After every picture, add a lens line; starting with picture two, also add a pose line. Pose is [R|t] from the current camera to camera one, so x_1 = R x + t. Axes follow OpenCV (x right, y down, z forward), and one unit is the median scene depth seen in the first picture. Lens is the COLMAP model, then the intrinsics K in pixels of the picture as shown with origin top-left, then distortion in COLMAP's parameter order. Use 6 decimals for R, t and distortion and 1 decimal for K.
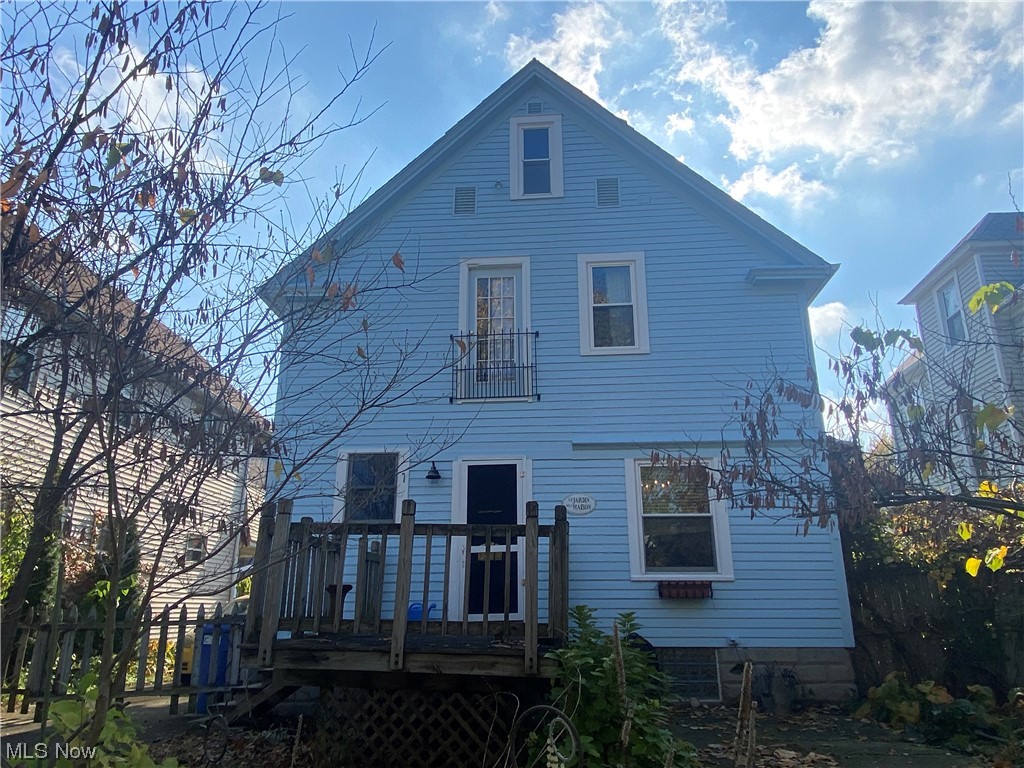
lens RADIAL K [[688.0, 0, 511.9], [0, 688.0, 385.0], [0, 0, 1]] dist [0.003395, 0.000265]
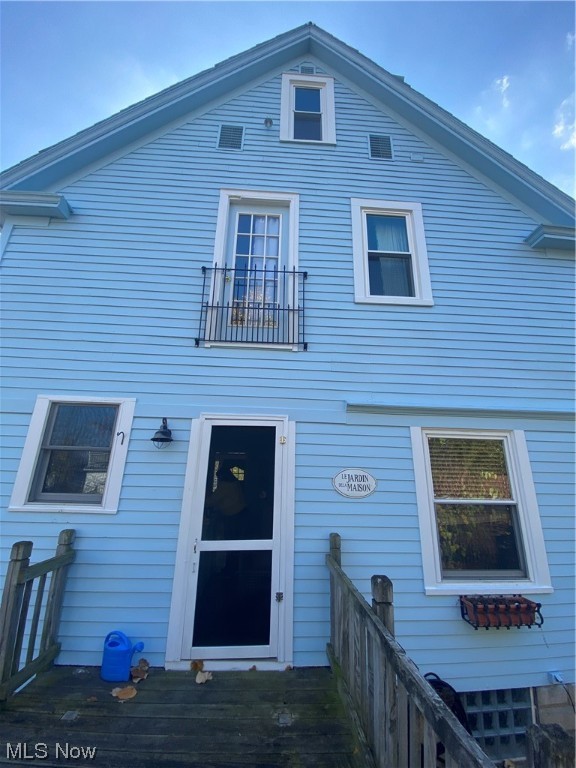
lens RADIAL K [[308.1, 0, 288.0], [0, 308.1, 385.2], [0, 0, 1]] dist [-0.003098, -0.000379]
pose [[0.990873, 0.061141, 0.120138, -0.023156], [-0.064971, 0.997488, 0.028226, 0.054967], [-0.118111, -0.035774, 0.992356, 0.625463]]
